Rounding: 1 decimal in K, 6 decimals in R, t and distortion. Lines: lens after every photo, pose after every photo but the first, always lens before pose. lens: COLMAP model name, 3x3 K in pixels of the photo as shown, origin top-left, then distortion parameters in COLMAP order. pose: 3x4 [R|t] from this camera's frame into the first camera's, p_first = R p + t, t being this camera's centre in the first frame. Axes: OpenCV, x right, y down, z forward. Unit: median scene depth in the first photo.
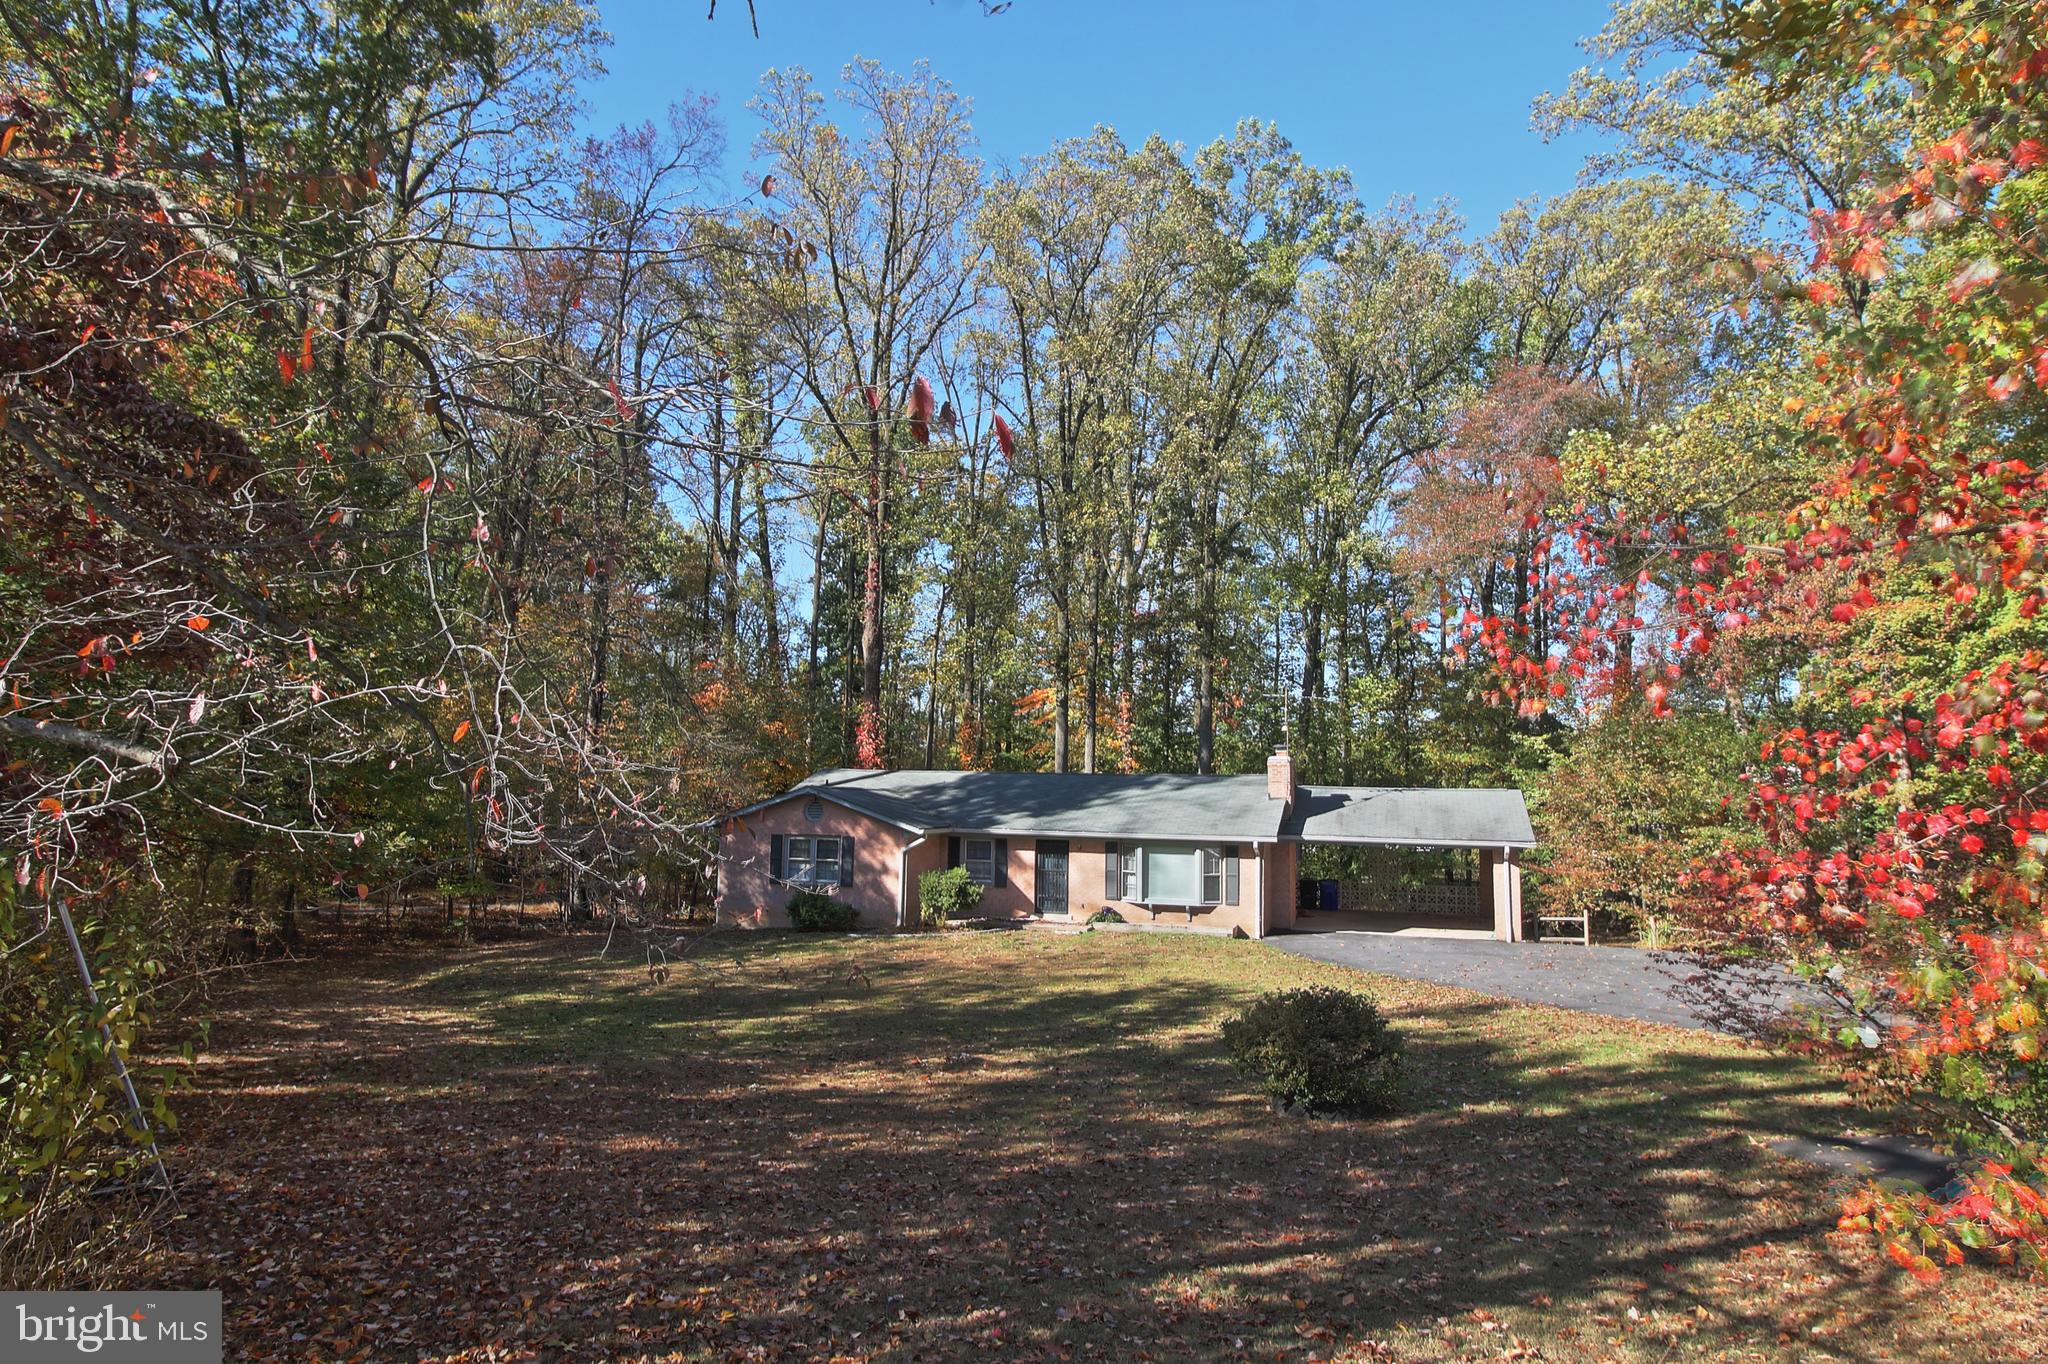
lens RADIAL K [[1185.5, 0, 1024.0], [0, 1185.5, 682.0], [0, 0, 1]] dist [-0.001226, -0.000503]
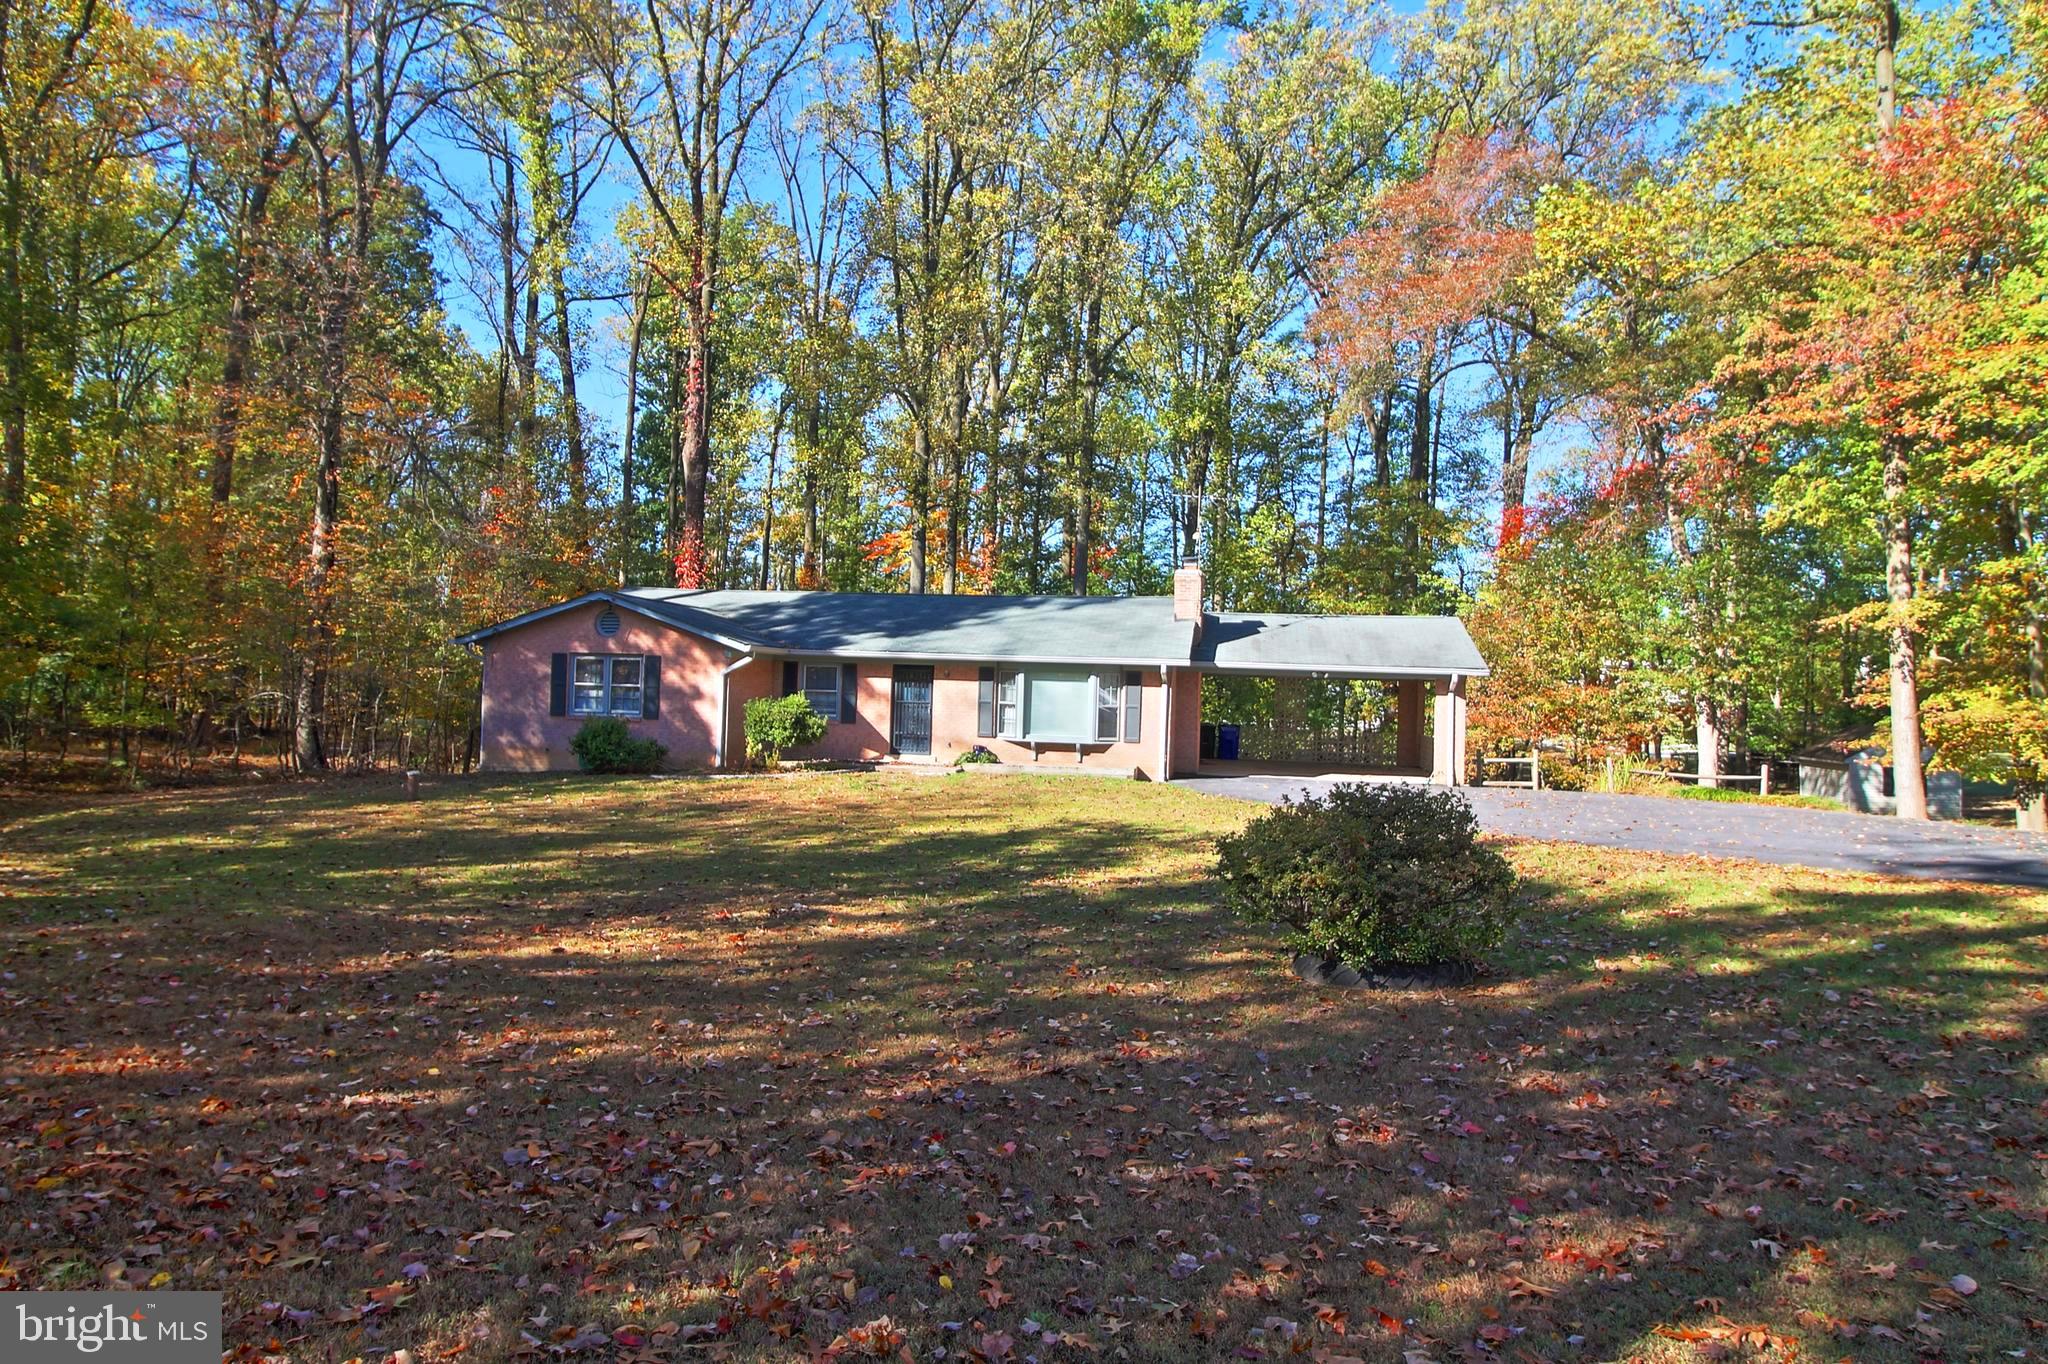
lens RADIAL K [[1264.3, 0, 1043.9], [0, 1264.3, 669.8], [0, 0, 1]] dist [-0.005724, -0.001099]
pose [[0.990481, 0.013541, 0.136979, -0.006377], [-0.027074, 0.994875, 0.097420, 0.053746], [-0.134957, -0.100201, 0.985772, 0.144924]]
